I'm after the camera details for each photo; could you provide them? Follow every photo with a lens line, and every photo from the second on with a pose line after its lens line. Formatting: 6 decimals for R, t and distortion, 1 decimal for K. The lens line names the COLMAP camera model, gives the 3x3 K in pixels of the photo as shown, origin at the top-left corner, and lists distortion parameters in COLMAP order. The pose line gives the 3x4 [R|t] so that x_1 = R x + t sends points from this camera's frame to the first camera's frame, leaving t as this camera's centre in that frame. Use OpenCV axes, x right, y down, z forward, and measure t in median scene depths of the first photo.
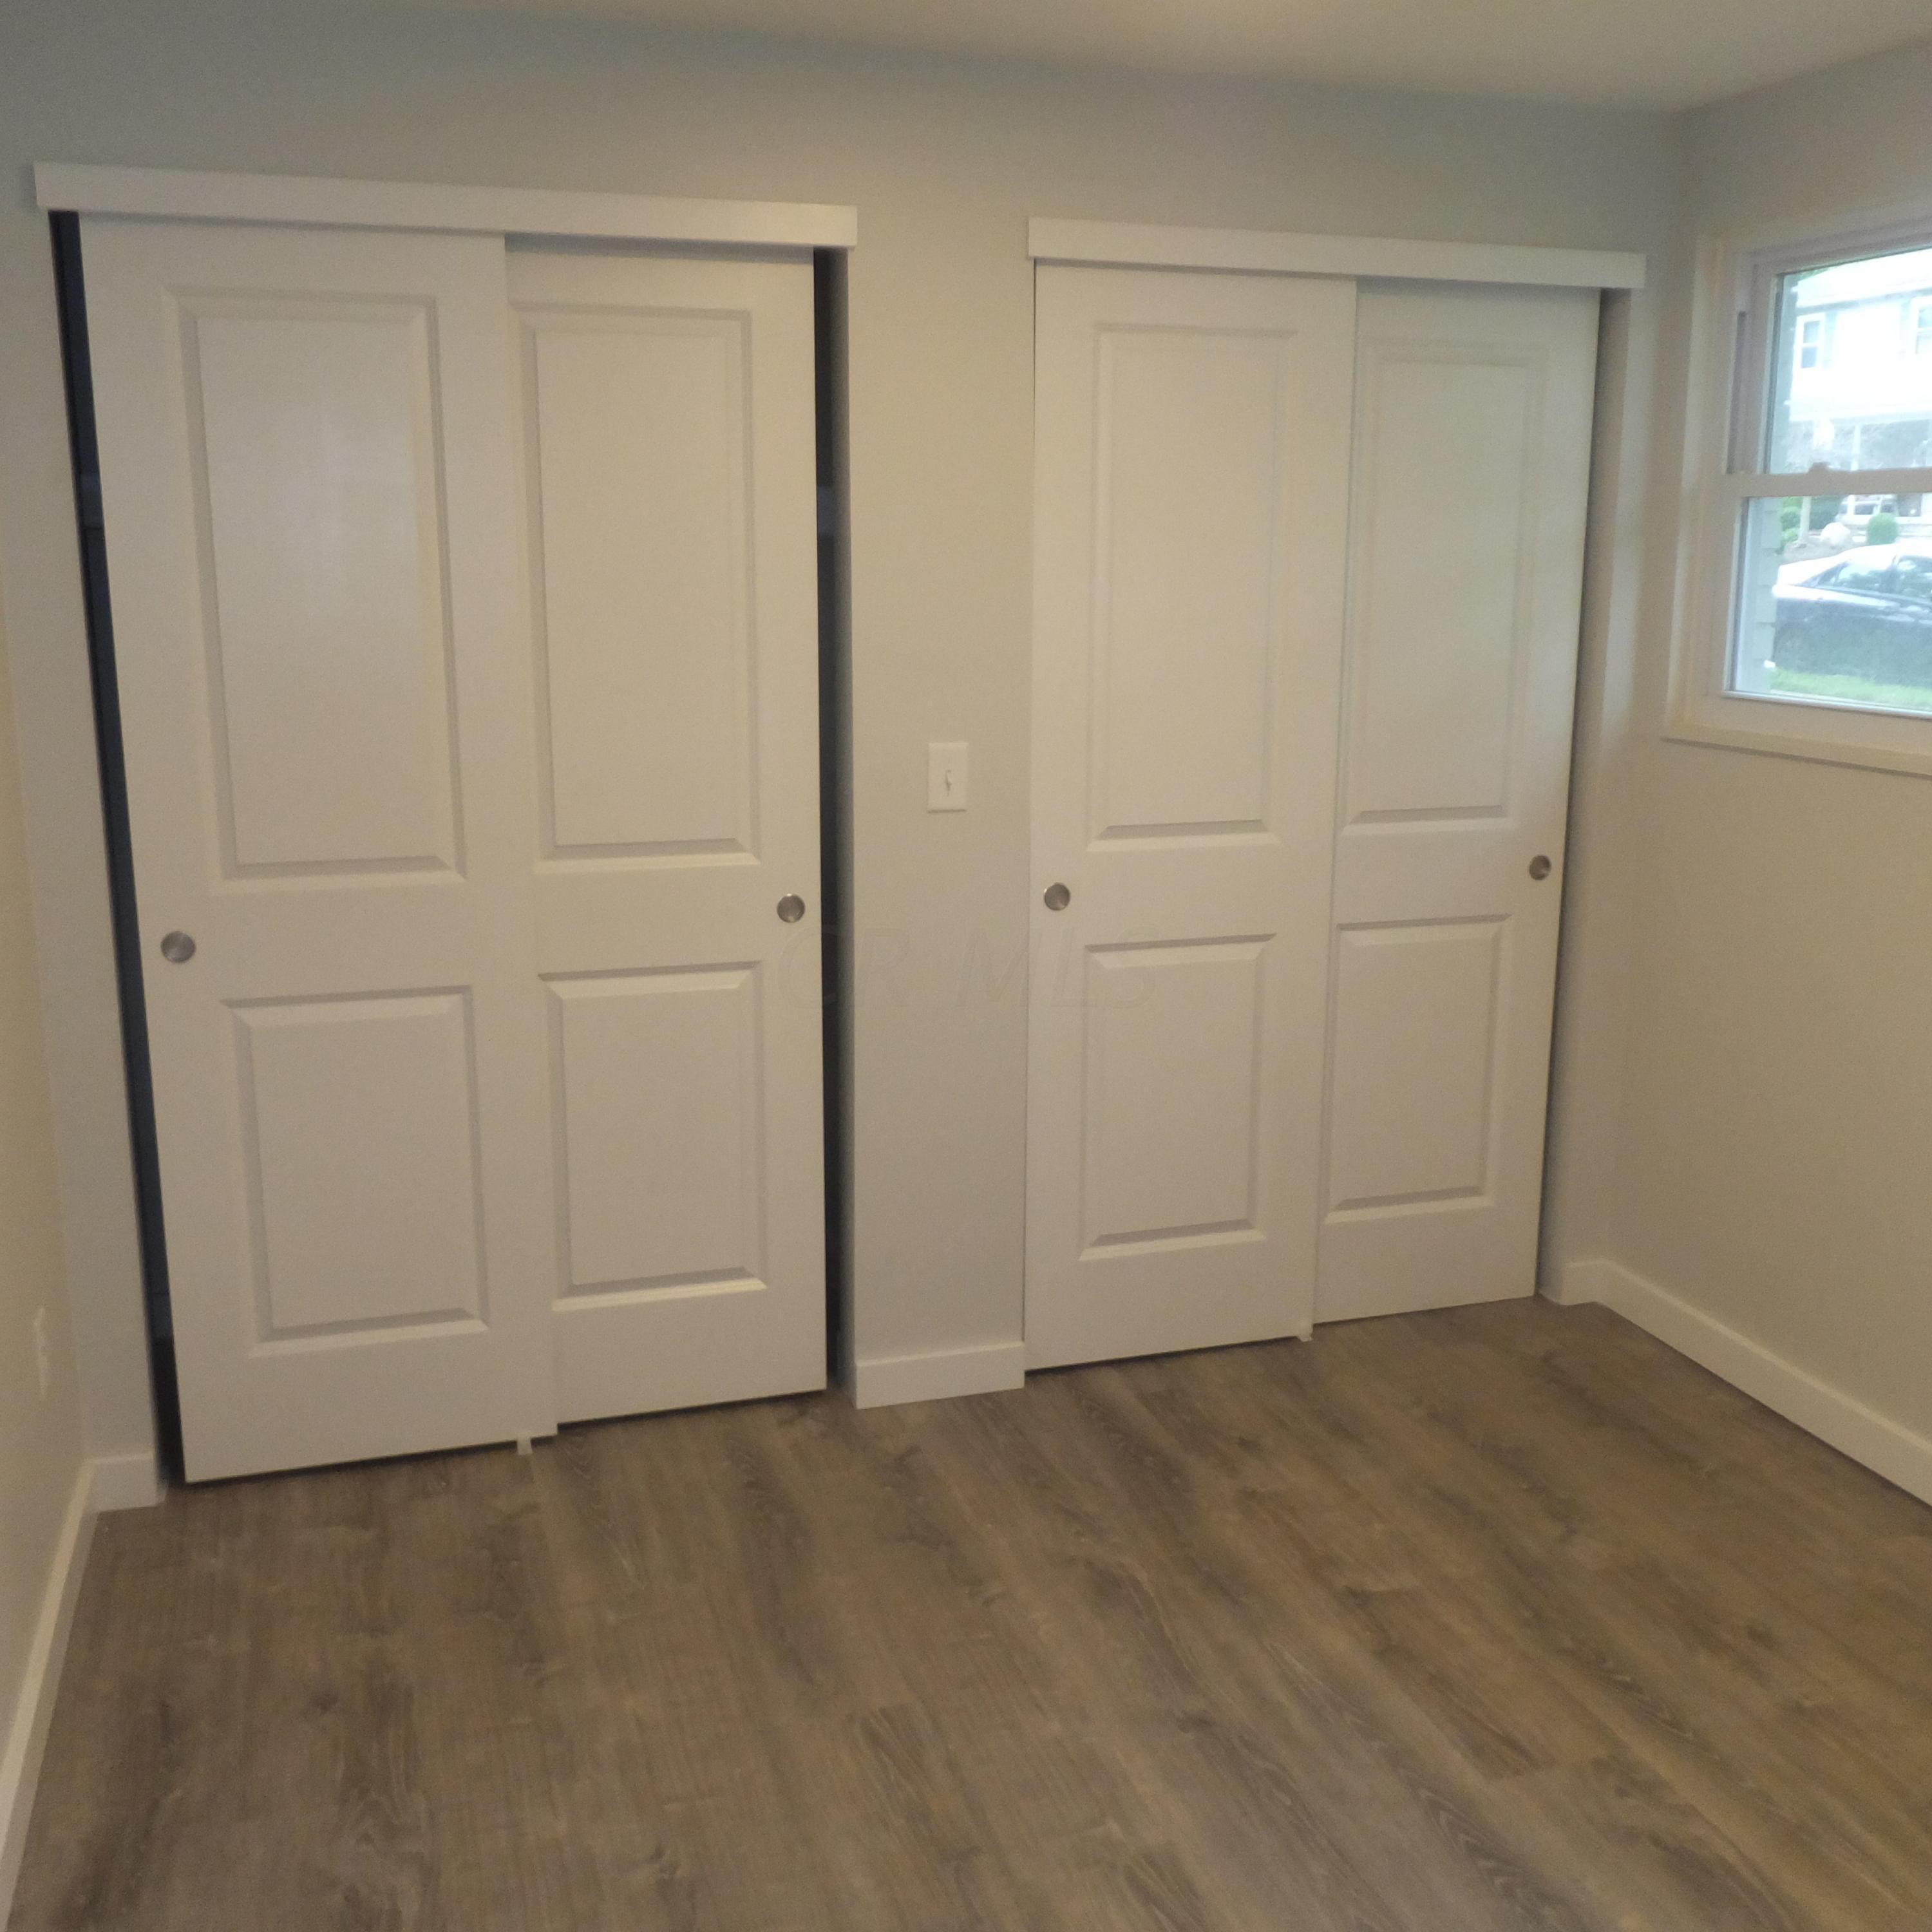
lens RADIAL K [[1961.5, 0, 965.7], [0, 1961.5, 935.8], [0, 0, 1]] dist [0.010527, 0.014207]
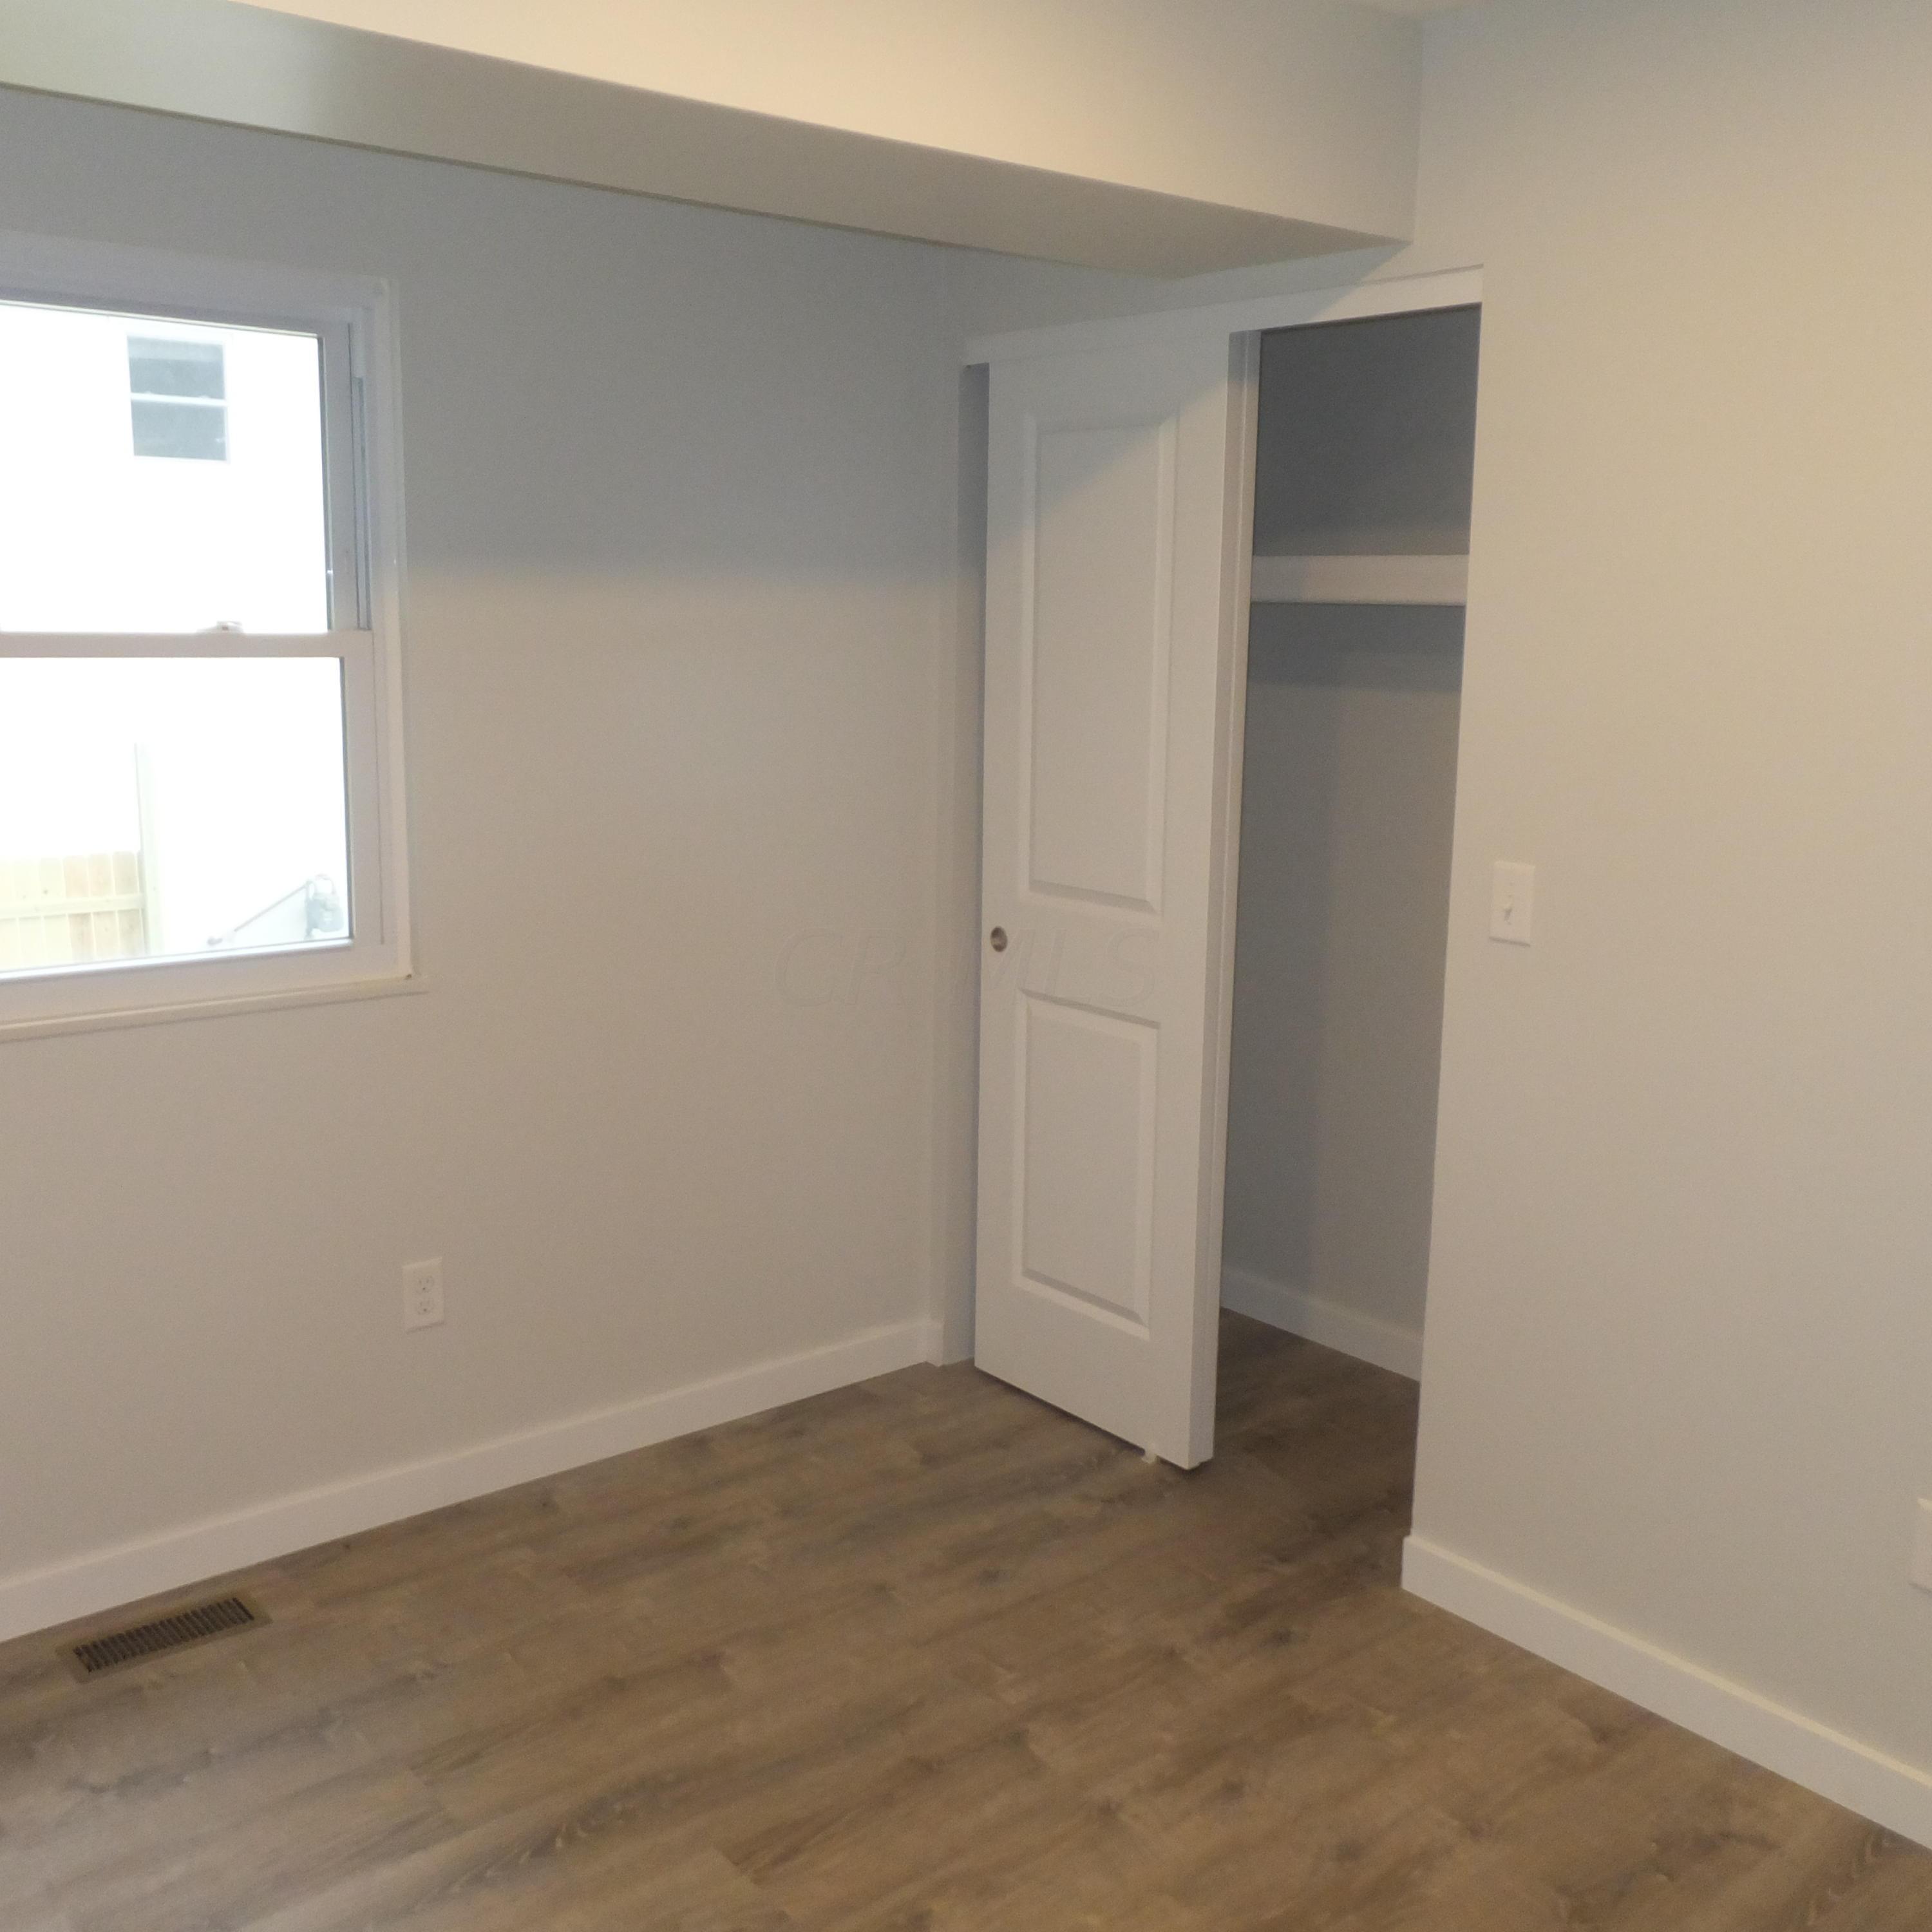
lens RADIAL K [[1961.5, 0, 965.7], [0, 1961.5, 935.8], [0, 0, 1]] dist [0.010527, 0.014207]
pose [[0.374200, 0.152851, -0.914664, 0.700436], [-0.214871, 0.973772, 0.074822, -0.080742], [0.902111, 0.168537, 0.397229, 0.448255]]
